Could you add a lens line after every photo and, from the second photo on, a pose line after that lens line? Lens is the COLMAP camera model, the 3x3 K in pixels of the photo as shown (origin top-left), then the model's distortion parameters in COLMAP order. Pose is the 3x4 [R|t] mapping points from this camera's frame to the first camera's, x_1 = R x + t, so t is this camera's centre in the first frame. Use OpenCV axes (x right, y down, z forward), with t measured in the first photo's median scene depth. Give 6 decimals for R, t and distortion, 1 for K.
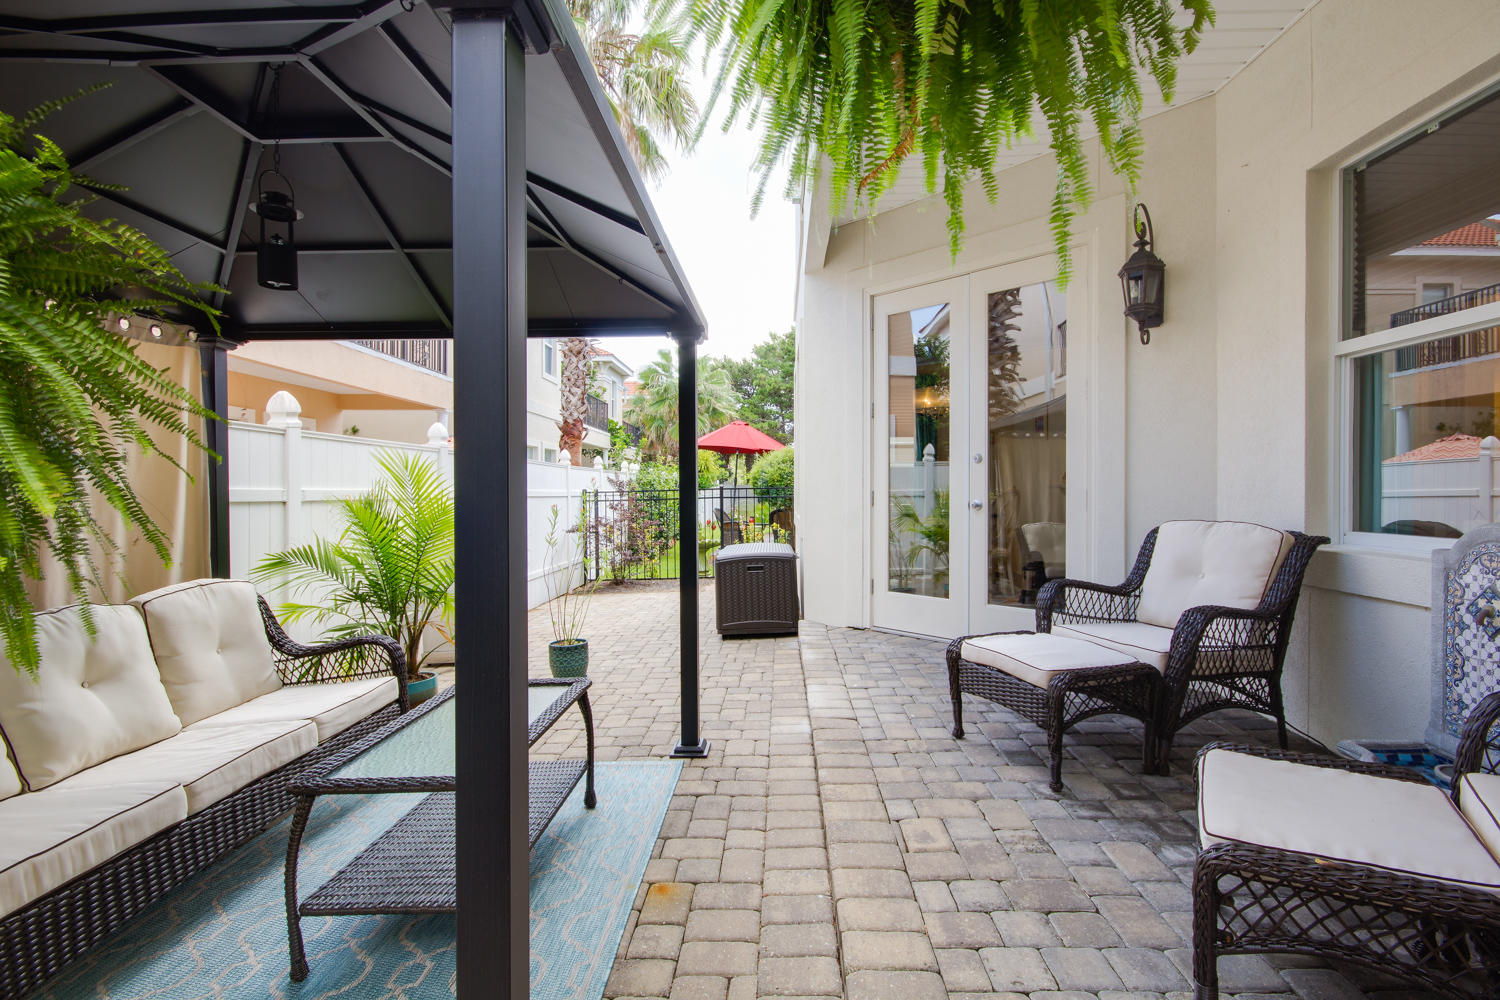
lens RADIAL K [[822.2, 0, 750.0], [0, 822.2, 500.0], [0, 0, 1]] dist [0.000777, -0.000298]
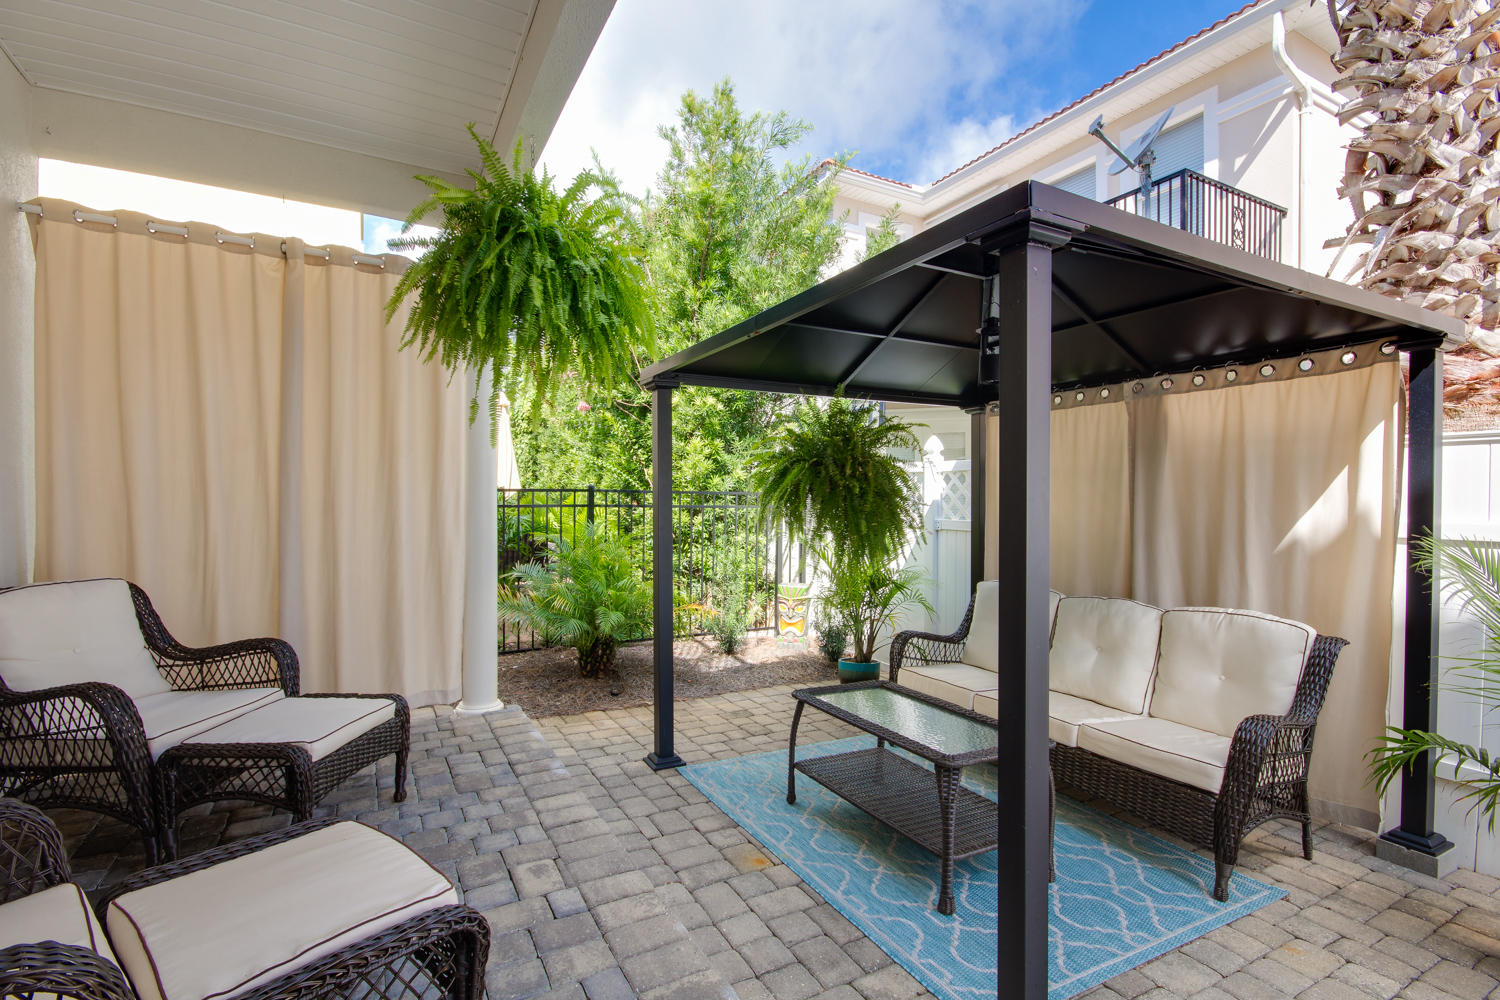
lens RADIAL K [[822.2, 0, 750.0], [0, 822.2, 500.0], [0, 0, 1]] dist [0.000777, -0.000298]
pose [[-0.894377, -0.001568, -0.447312, 0.431718], [-0.004404, 0.999976, 0.005301, -0.054967], [0.447293, 0.006712, -0.894362, 2.012014]]
